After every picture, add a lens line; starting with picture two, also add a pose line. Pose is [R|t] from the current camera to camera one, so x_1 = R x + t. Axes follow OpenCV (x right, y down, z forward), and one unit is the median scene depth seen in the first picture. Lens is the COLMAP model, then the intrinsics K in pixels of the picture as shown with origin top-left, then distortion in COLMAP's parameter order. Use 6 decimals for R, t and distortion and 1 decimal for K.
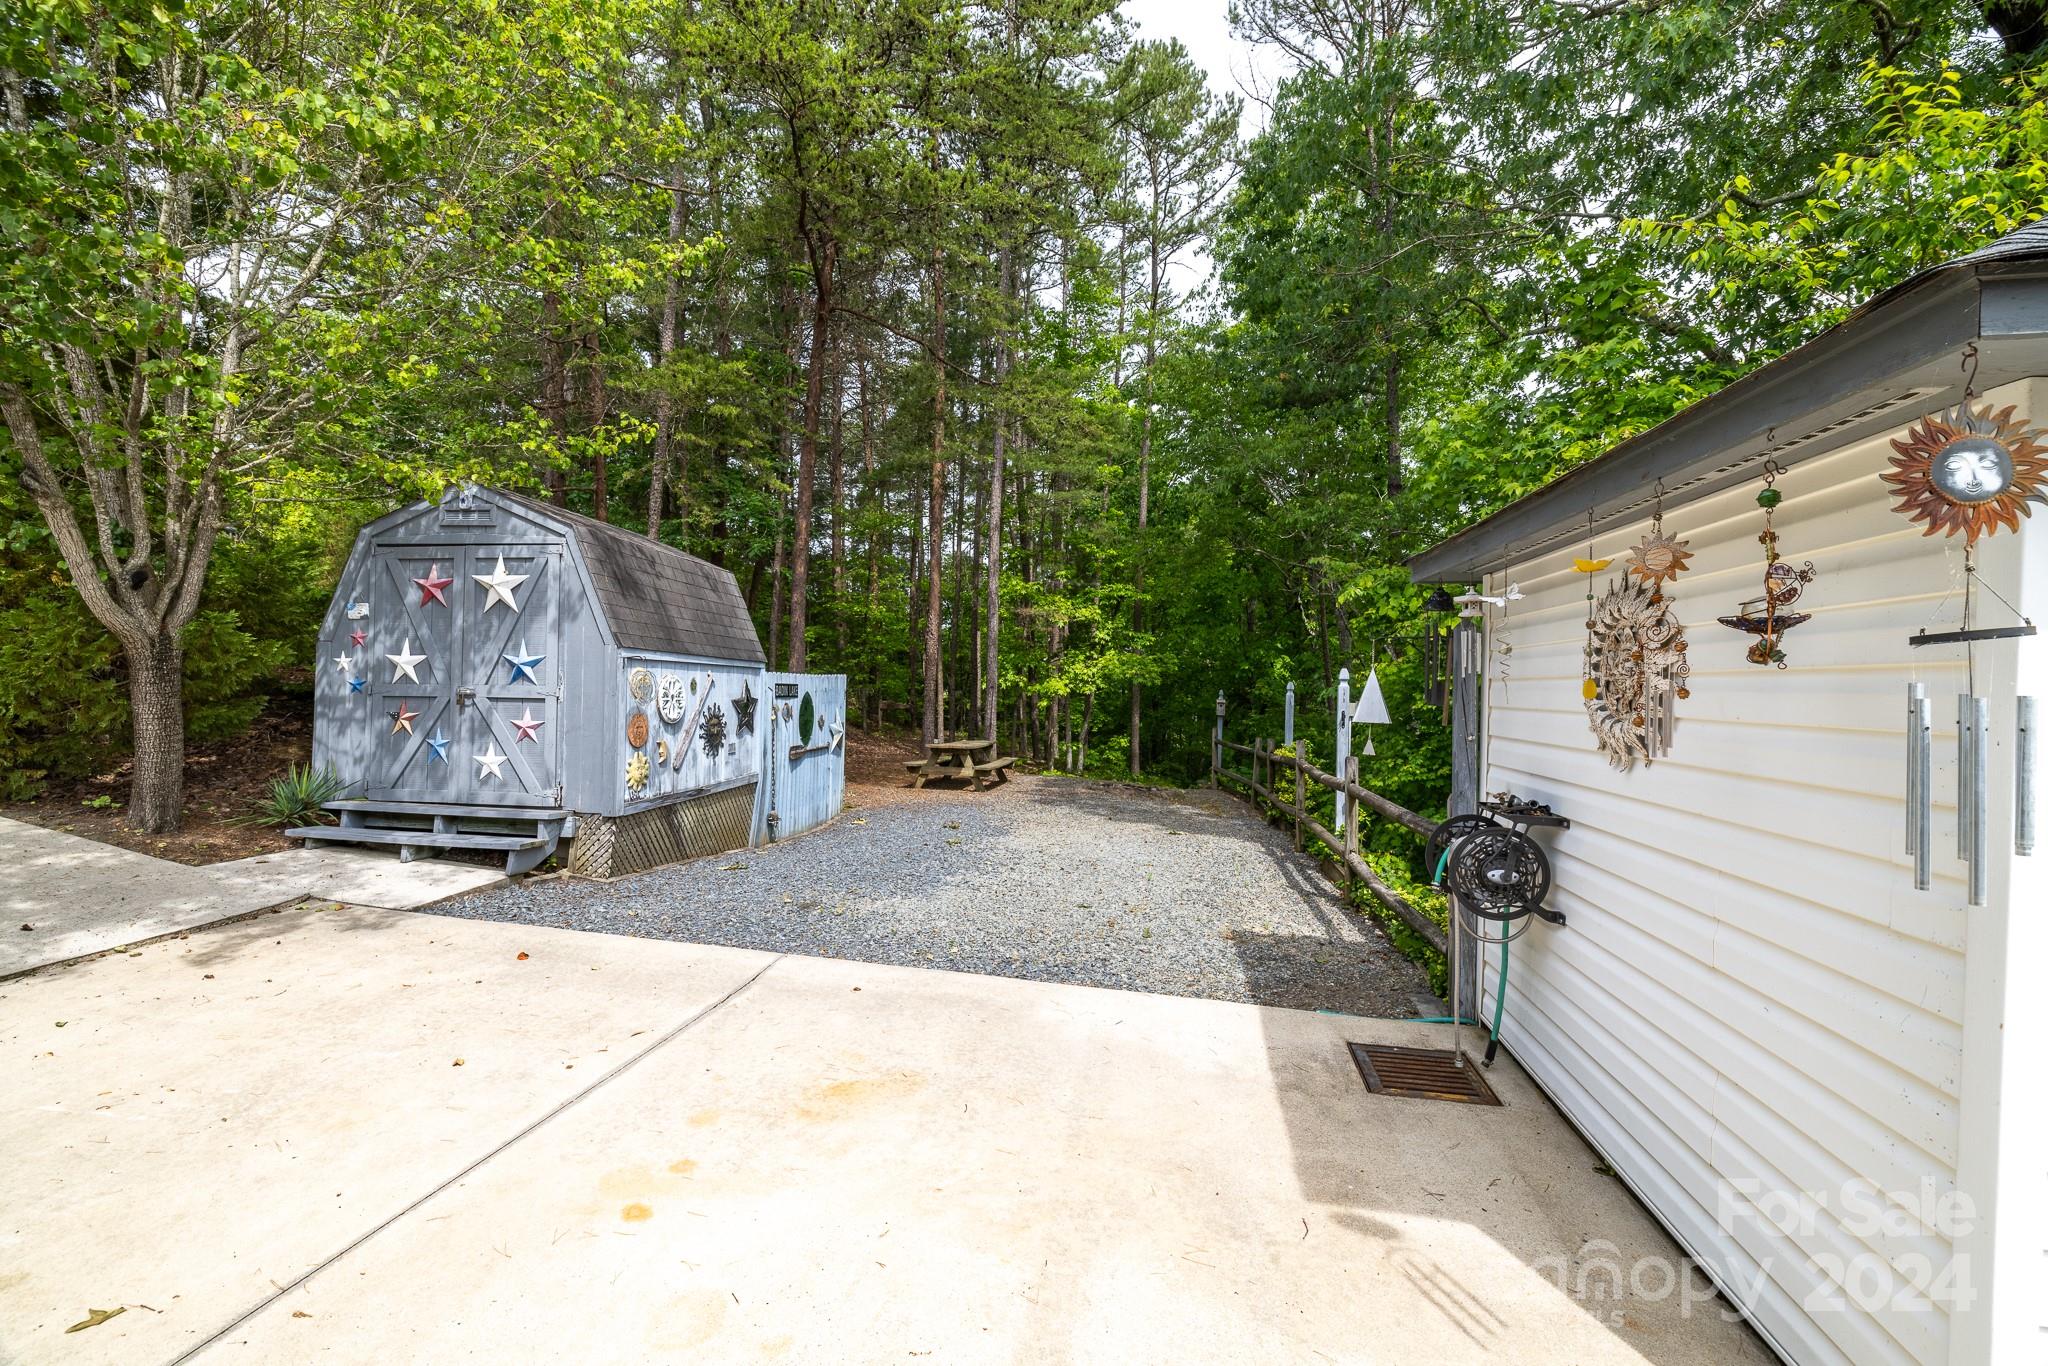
lens RADIAL K [[858.0, 0, 1004.5], [0, 858.0, 694.2], [0, 0, 1]] dist [0.001089, 0.000952]
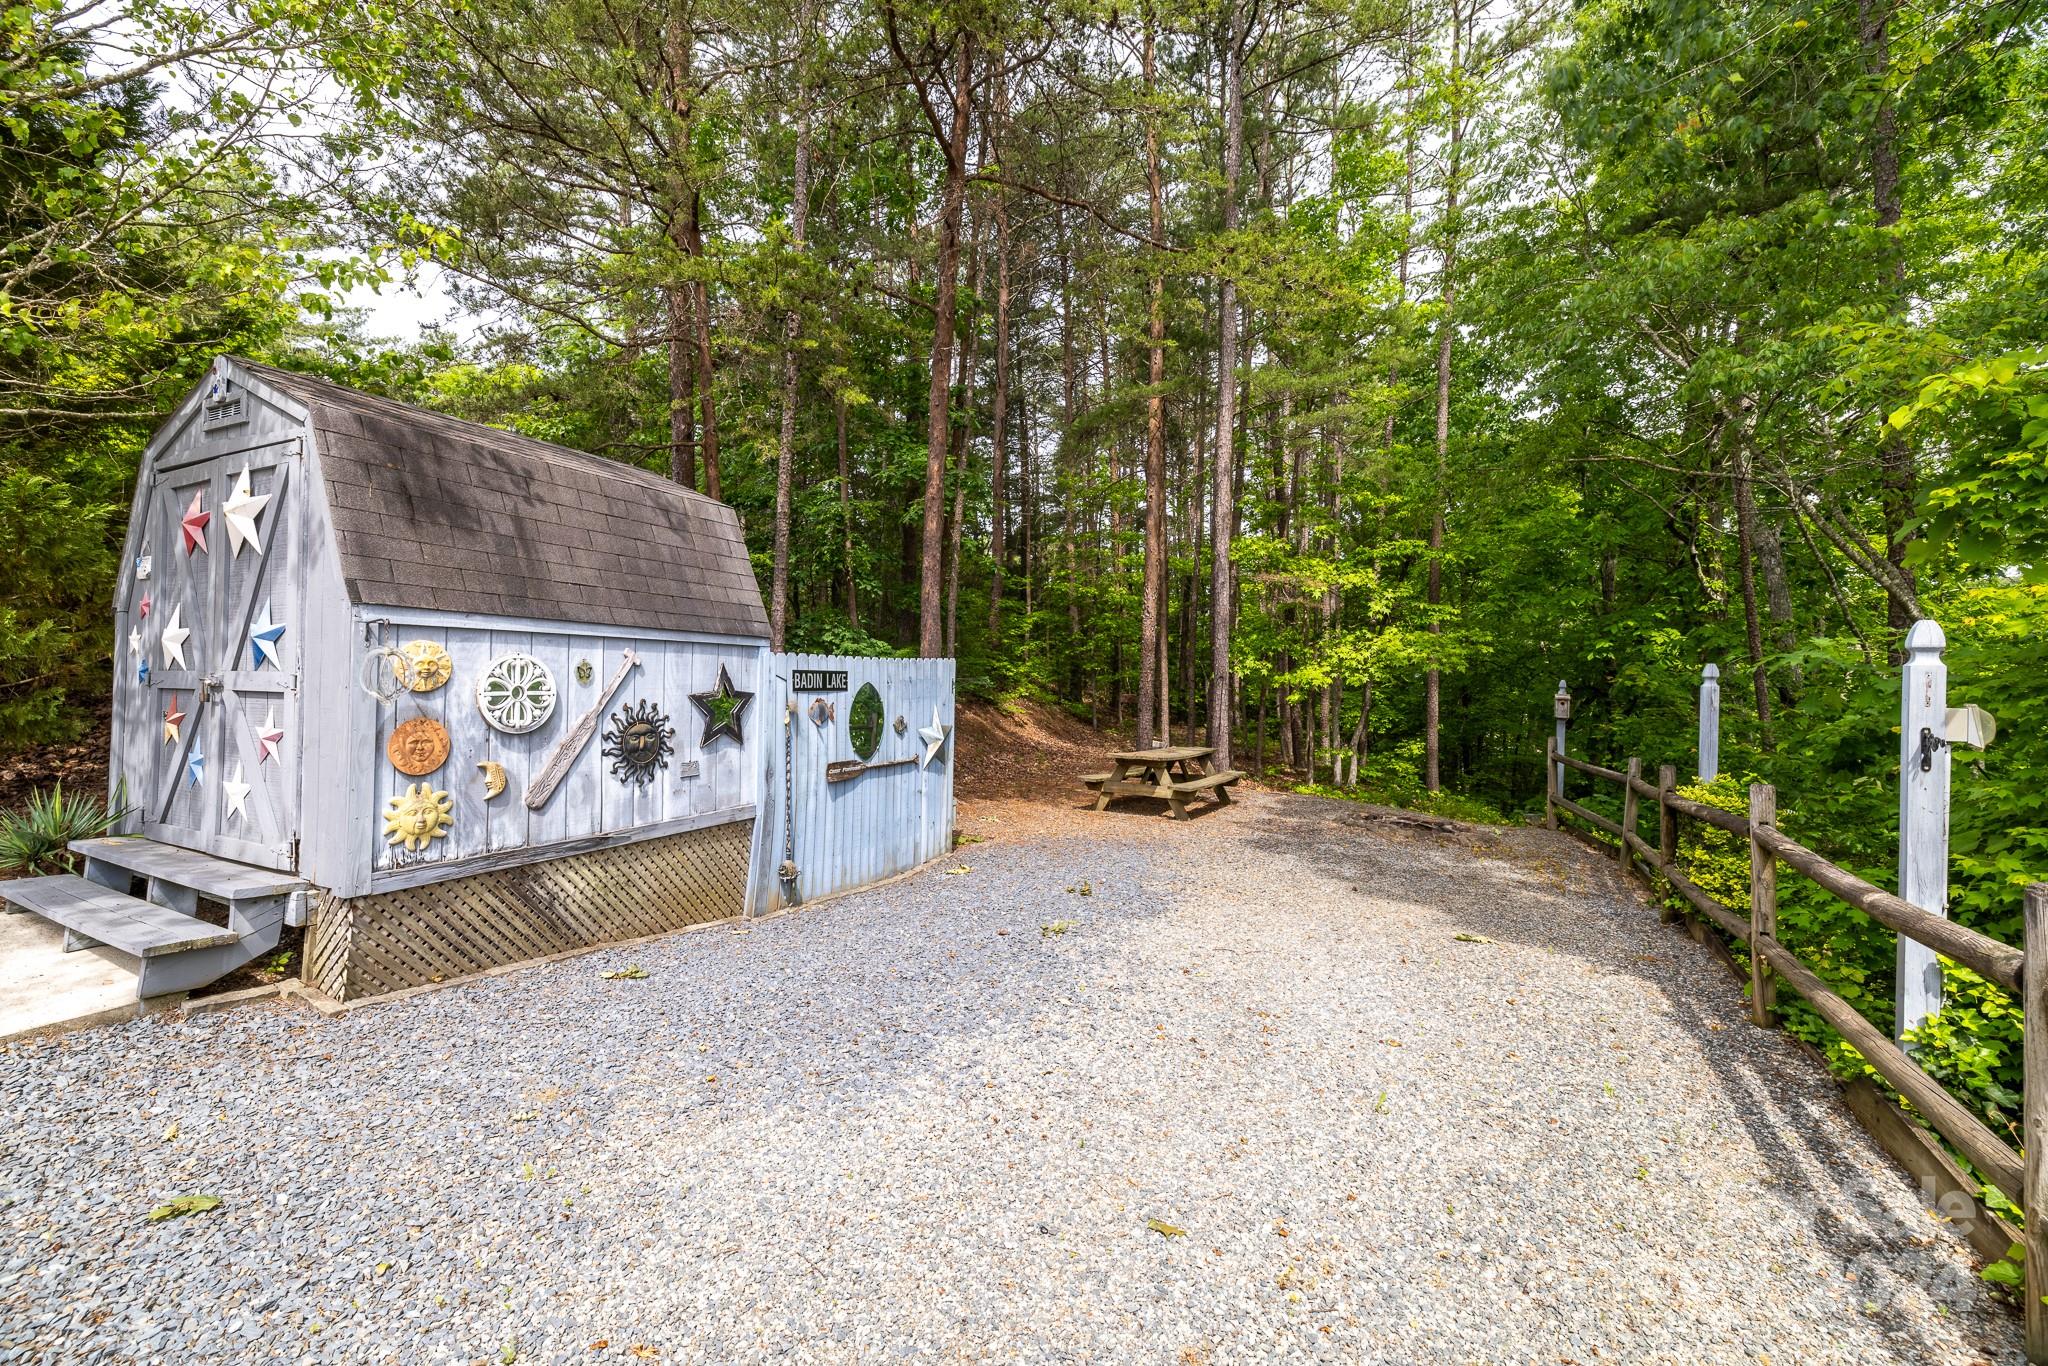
lens RADIAL K [[858.0, 0, 1000.7], [0, 858.0, 671.9], [0, 0, 1]] dist [0.001089, 0.000952]
pose [[0.945271, -0.006073, -0.326231, 0.106352], [0.000637, 0.999859, -0.016770, 0.000506], [0.326287, 0.015644, 0.945141, 0.419794]]
